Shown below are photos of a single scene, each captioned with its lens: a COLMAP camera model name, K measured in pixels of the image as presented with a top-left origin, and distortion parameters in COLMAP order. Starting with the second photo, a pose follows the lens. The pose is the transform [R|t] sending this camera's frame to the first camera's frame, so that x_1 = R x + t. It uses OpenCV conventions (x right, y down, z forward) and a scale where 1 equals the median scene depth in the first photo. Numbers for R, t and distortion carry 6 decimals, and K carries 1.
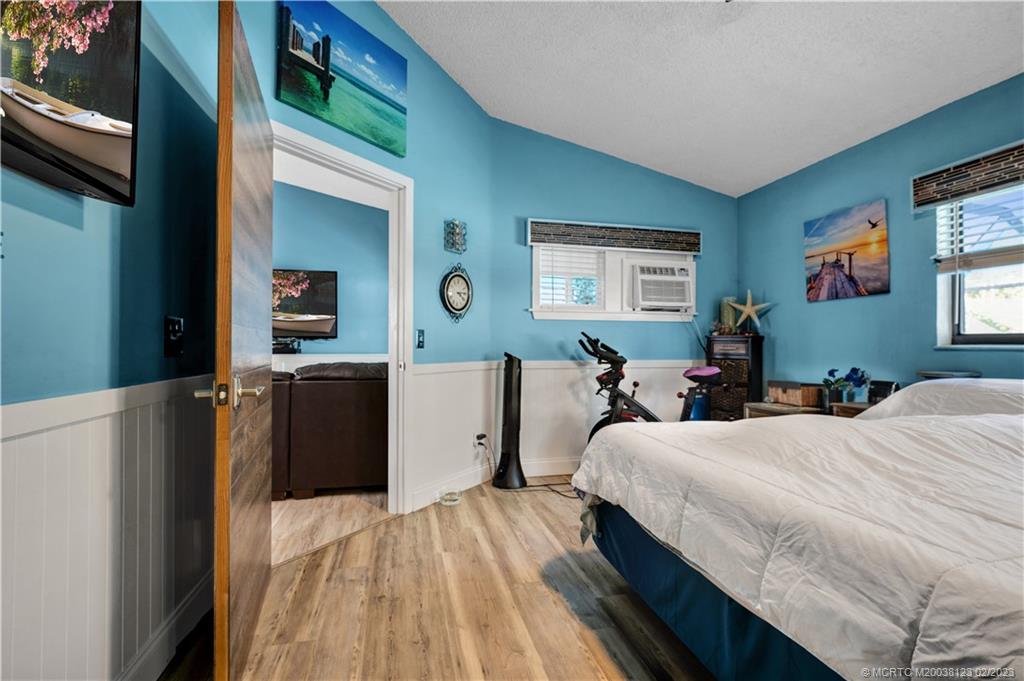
lens RADIAL K [[494.0, 0, 514.3], [0, 494.0, 342.0], [0, 0, 1]] dist [-0.001422, -0.000095]
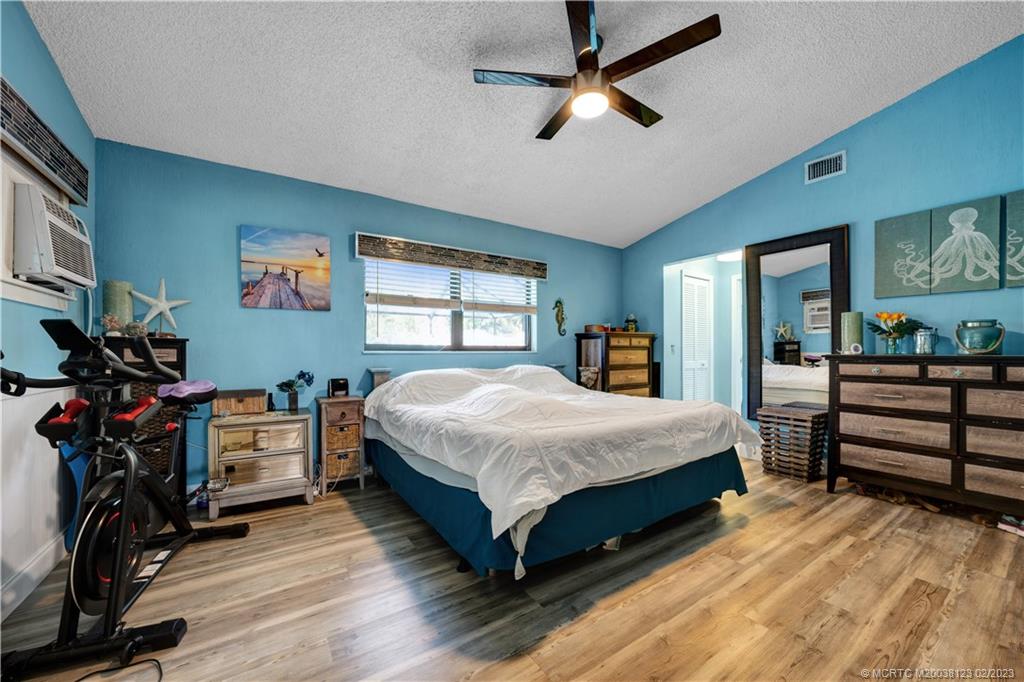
lens RADIAL K [[389.7, 0, 516.6], [0, 389.7, 349.2], [0, 0, 1]] dist [-0.014695, 0.001738]
pose [[-0.361309, 0.003614, 0.932439, -0.348917], [-0.007271, 0.999951, -0.006693, 0.004488], [-0.932418, -0.009198, -0.361265, 0.857993]]
